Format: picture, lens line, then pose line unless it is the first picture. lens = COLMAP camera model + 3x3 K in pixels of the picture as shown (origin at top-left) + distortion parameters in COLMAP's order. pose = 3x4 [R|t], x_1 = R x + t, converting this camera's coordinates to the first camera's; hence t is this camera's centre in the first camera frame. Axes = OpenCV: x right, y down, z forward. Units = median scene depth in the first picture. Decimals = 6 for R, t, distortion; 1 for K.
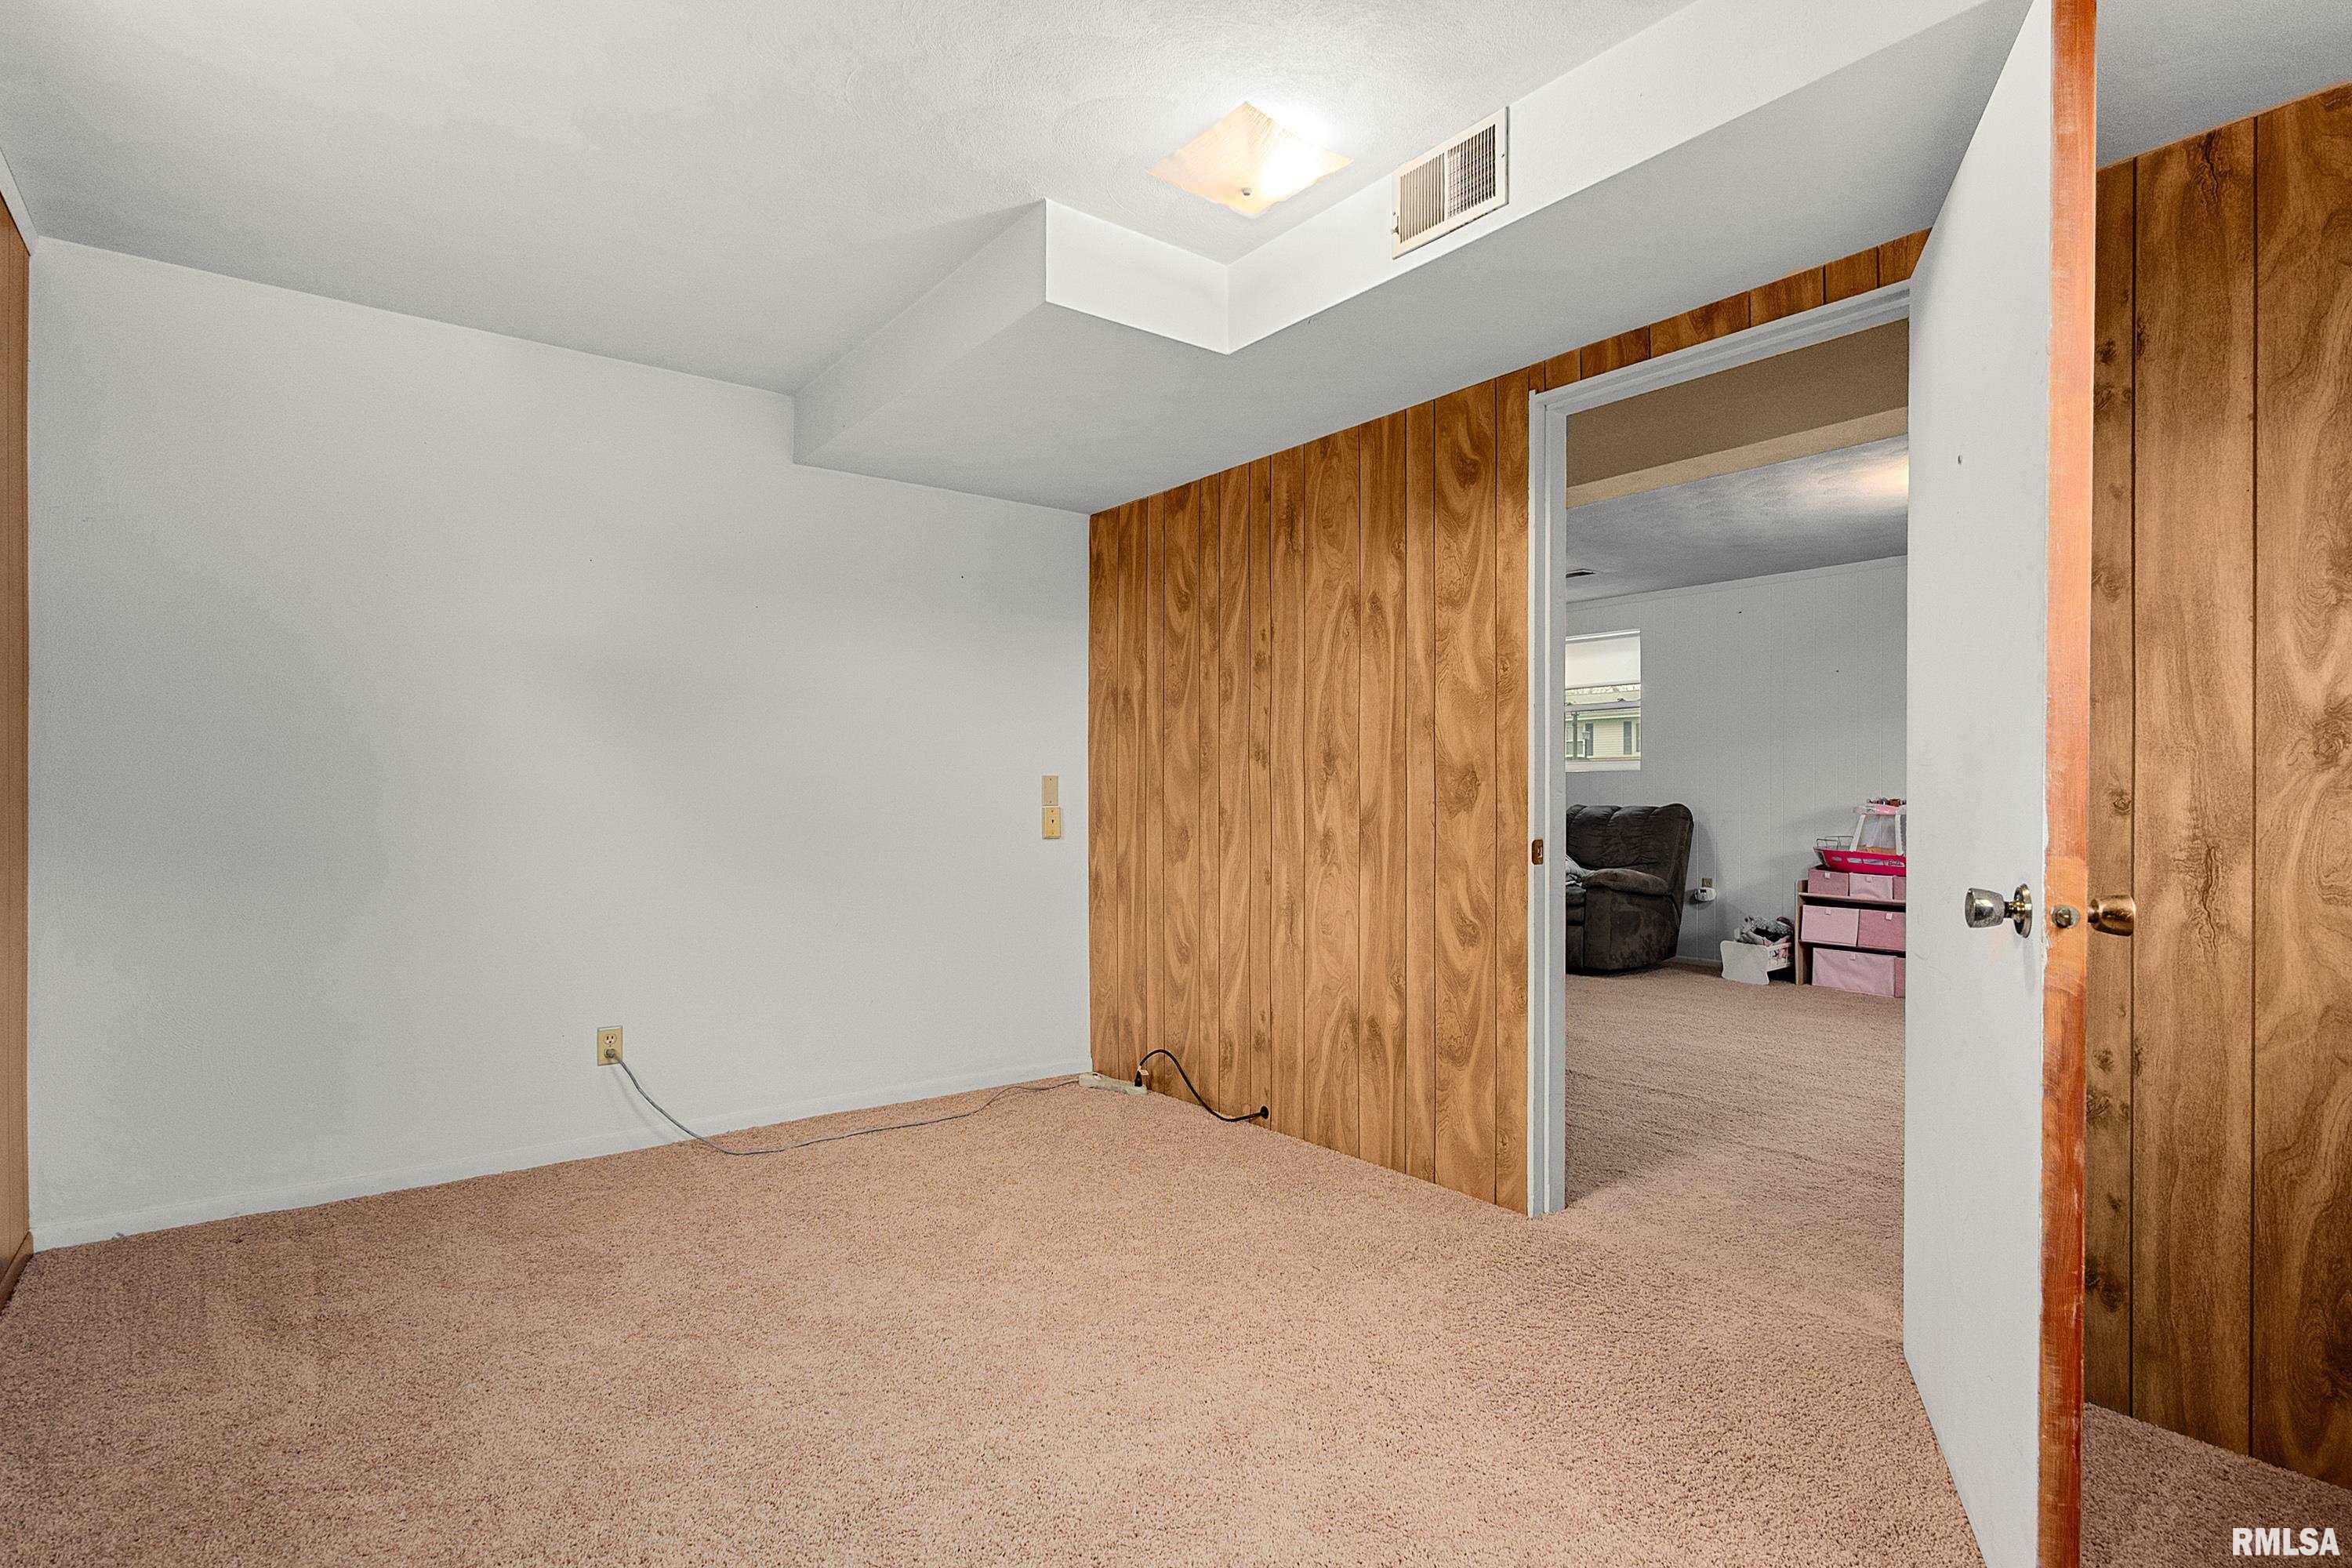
lens RADIAL K [[1193.9, 0, 1202.3], [0, 1193.9, 783.2], [0, 0, 1]] dist [-0.002476, 0.000181]
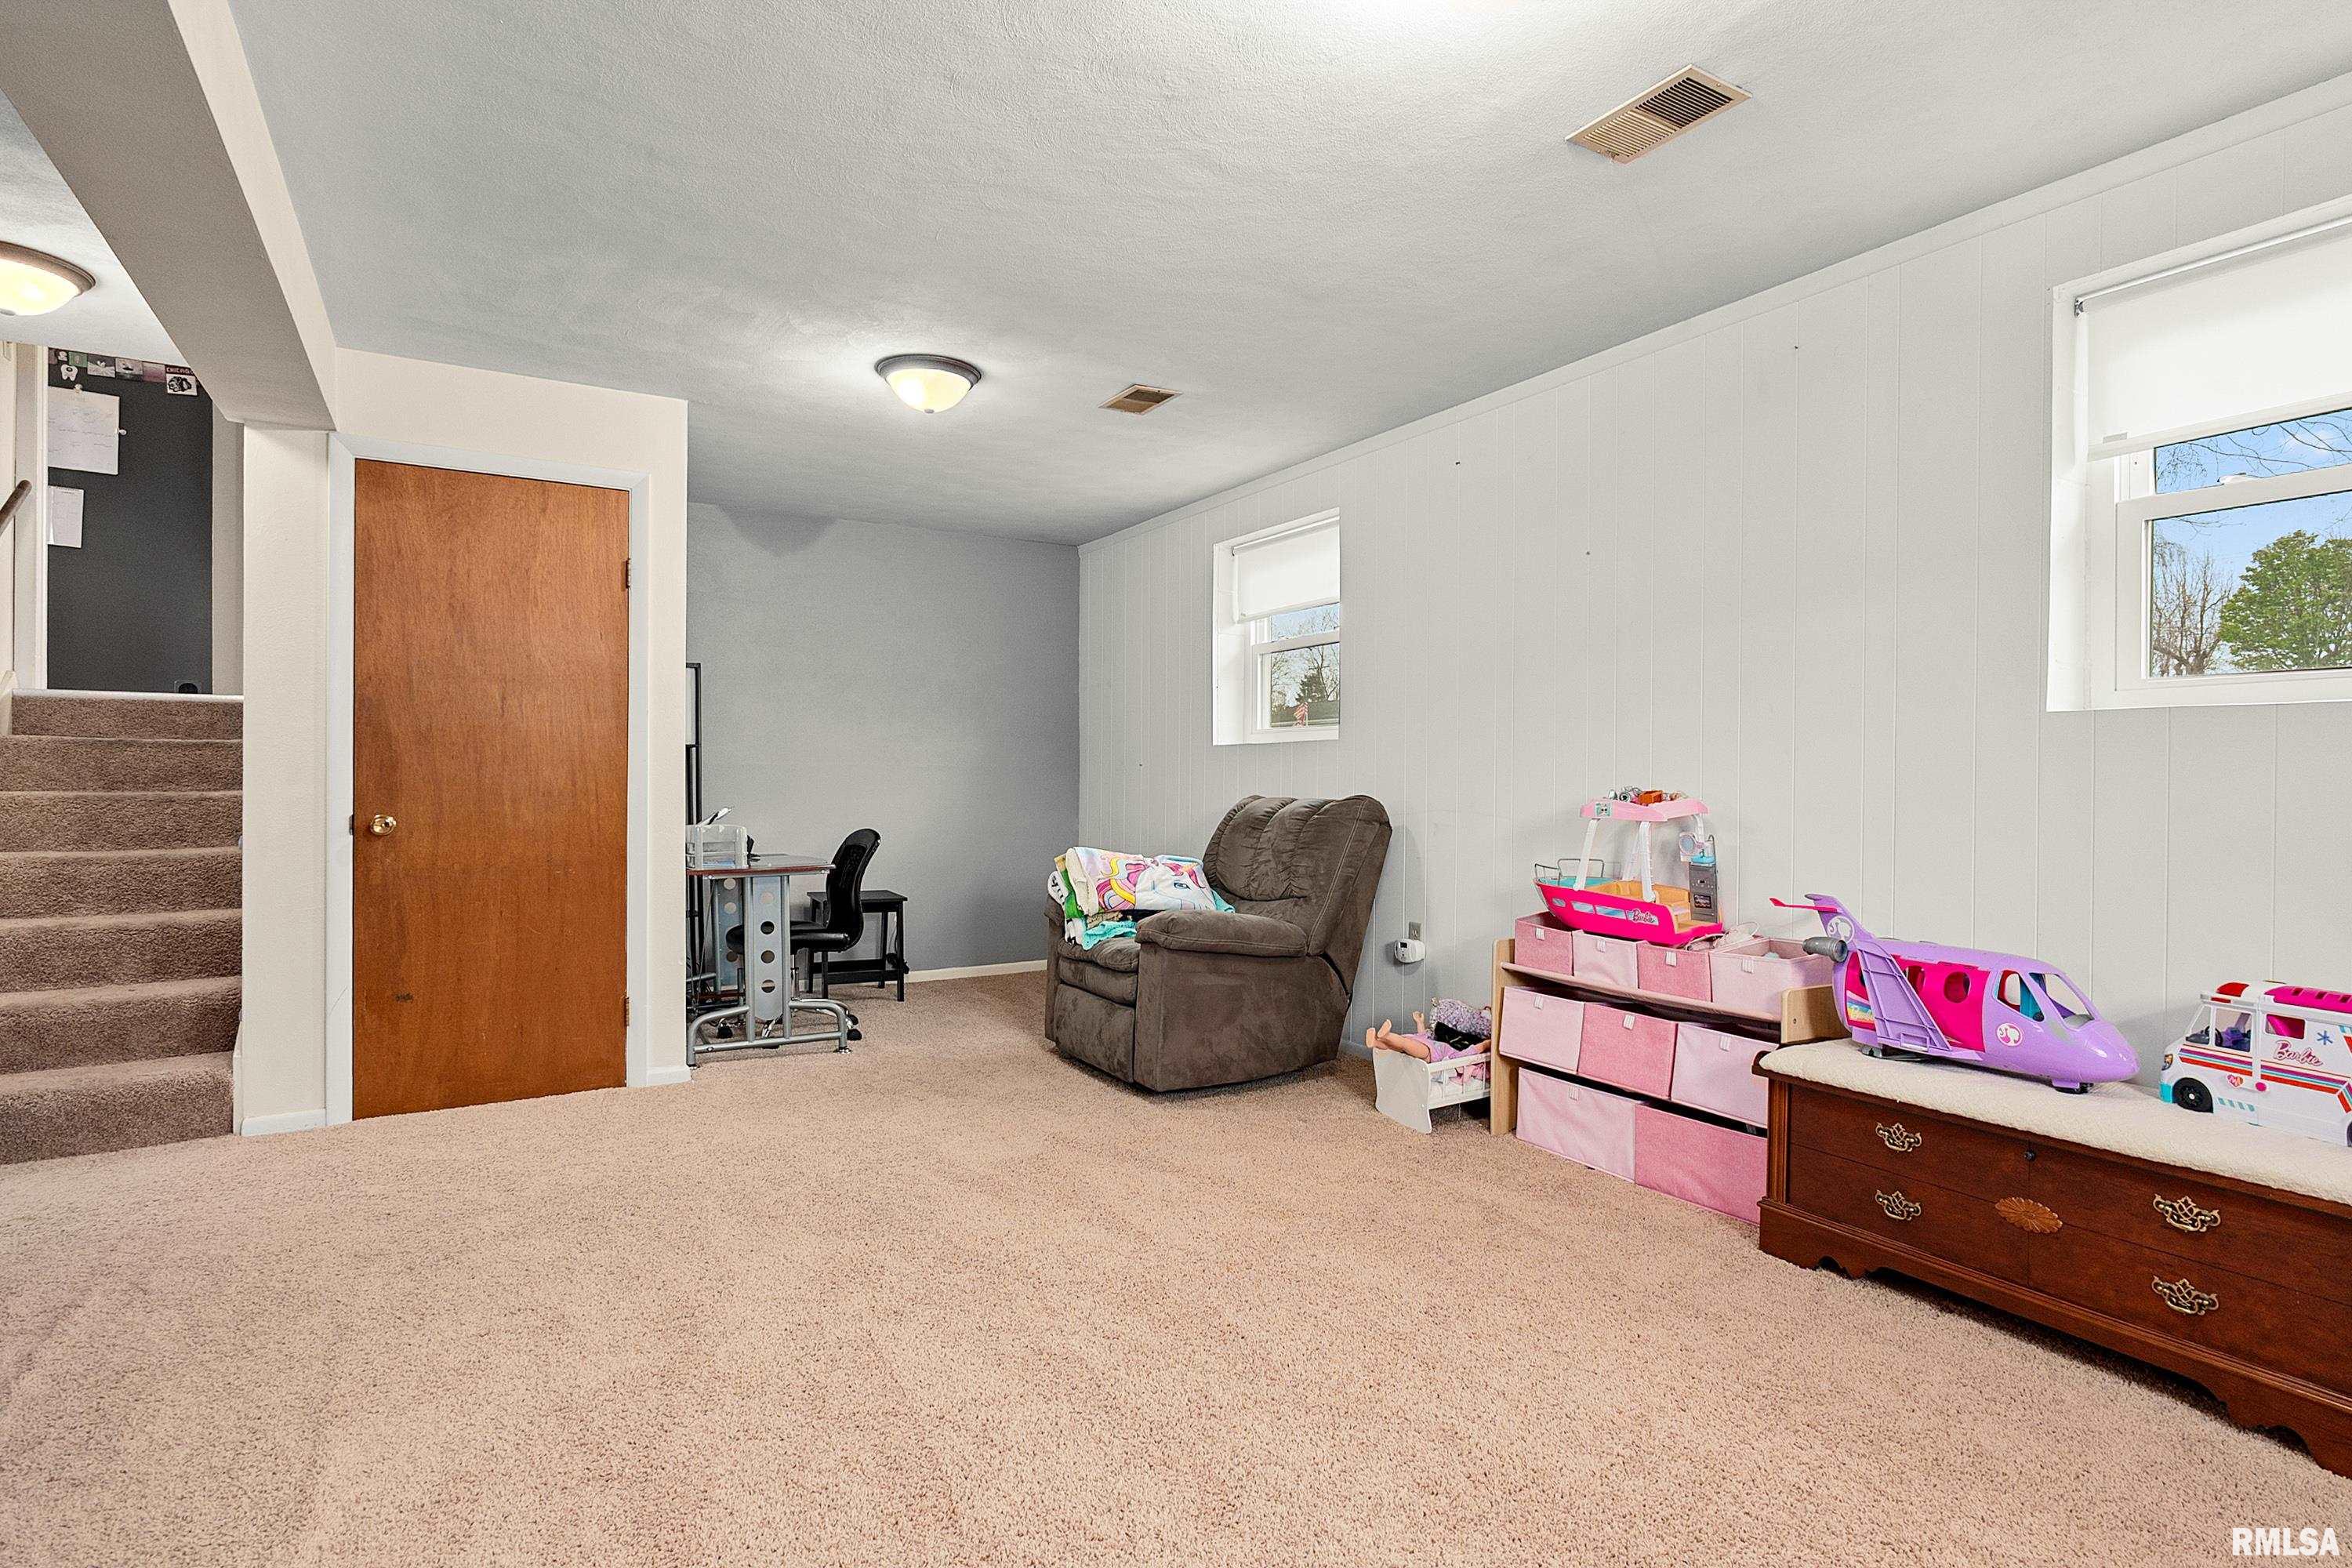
lens RADIAL K [[1193.9, 0, 1202.3], [0, 1193.9, 783.2], [0, 0, 1]] dist [-0.002476, 0.000181]
pose [[0.990147, 0.002550, -0.140012, 0.442330], [-0.000259, 0.999866, 0.016377, 0.001965], [0.140035, -0.016180, 0.990014, 0.449837]]
